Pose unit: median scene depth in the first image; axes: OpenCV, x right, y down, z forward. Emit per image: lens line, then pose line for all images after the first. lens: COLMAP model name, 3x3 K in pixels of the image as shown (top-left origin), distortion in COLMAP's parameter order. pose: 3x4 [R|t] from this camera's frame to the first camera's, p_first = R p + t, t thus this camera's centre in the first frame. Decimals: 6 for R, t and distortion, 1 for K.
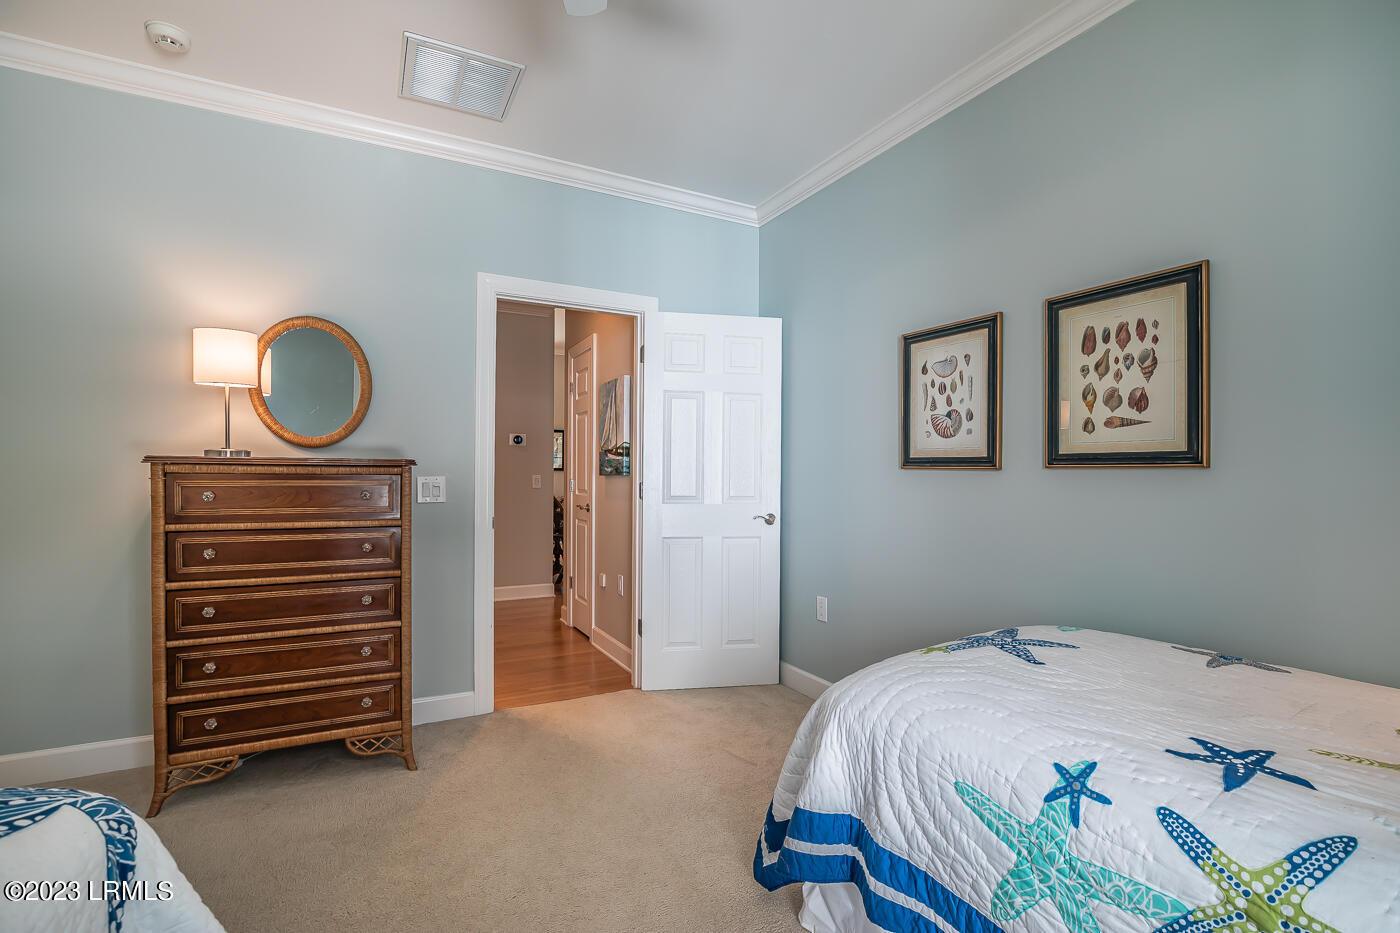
lens RADIAL K [[642.2, 0, 706.2], [0, 642.2, 471.3], [0, 0, 1]] dist [-0.031840, 0.005380]
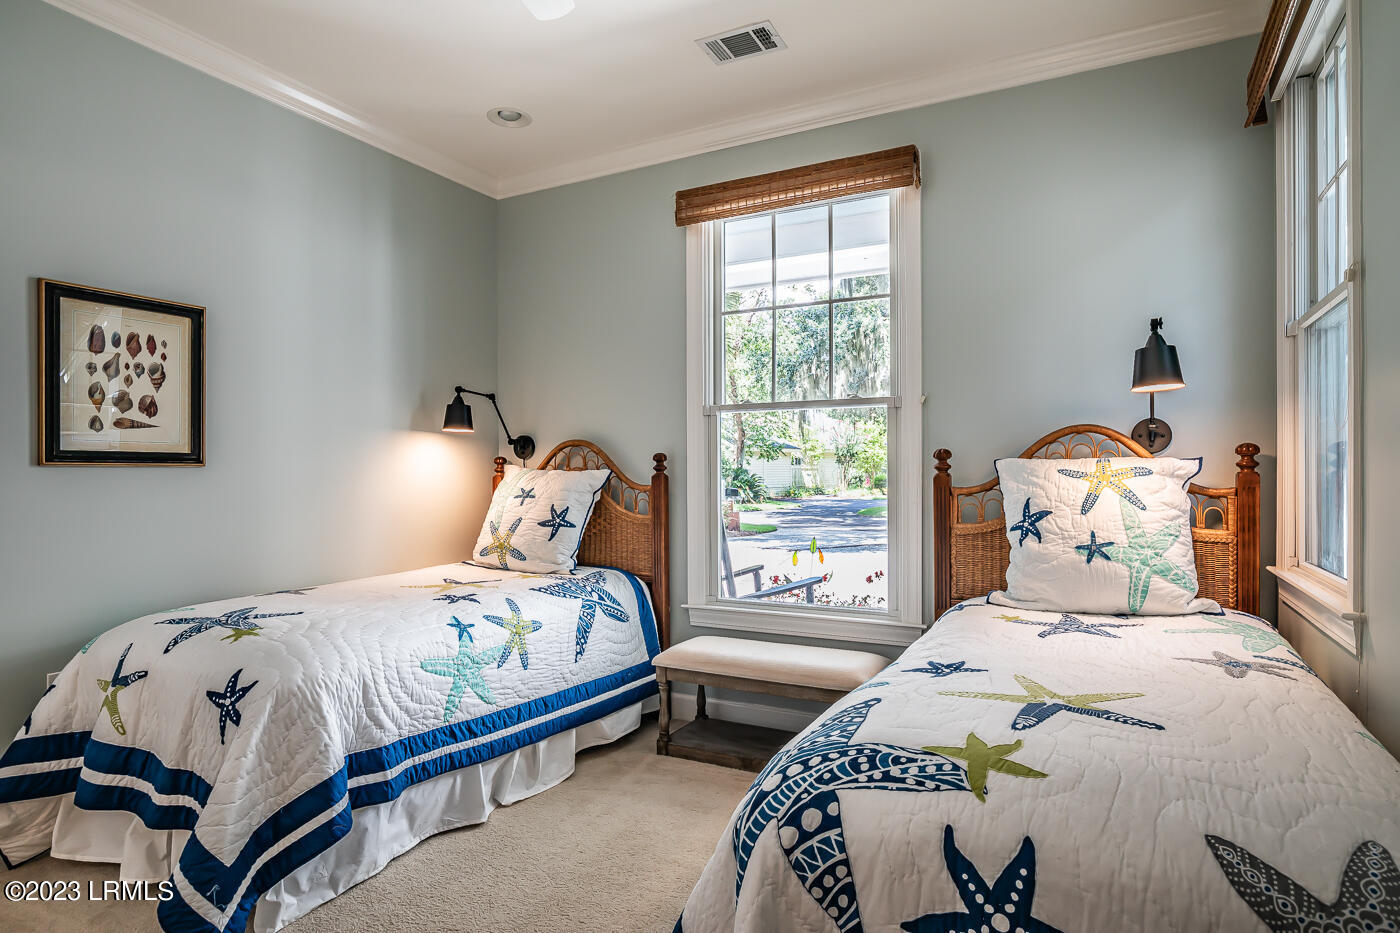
lens RADIAL K [[772.6, 0, 711.6], [0, 772.6, 476.9], [0, 0, 1]] dist [-0.005489, -0.001386]
pose [[-0.555556, -0.009359, 0.831426, -1.013367], [-0.001720, 0.999947, 0.010106, -0.001215], [-0.831477, 0.004184, -0.555543, 0.914661]]
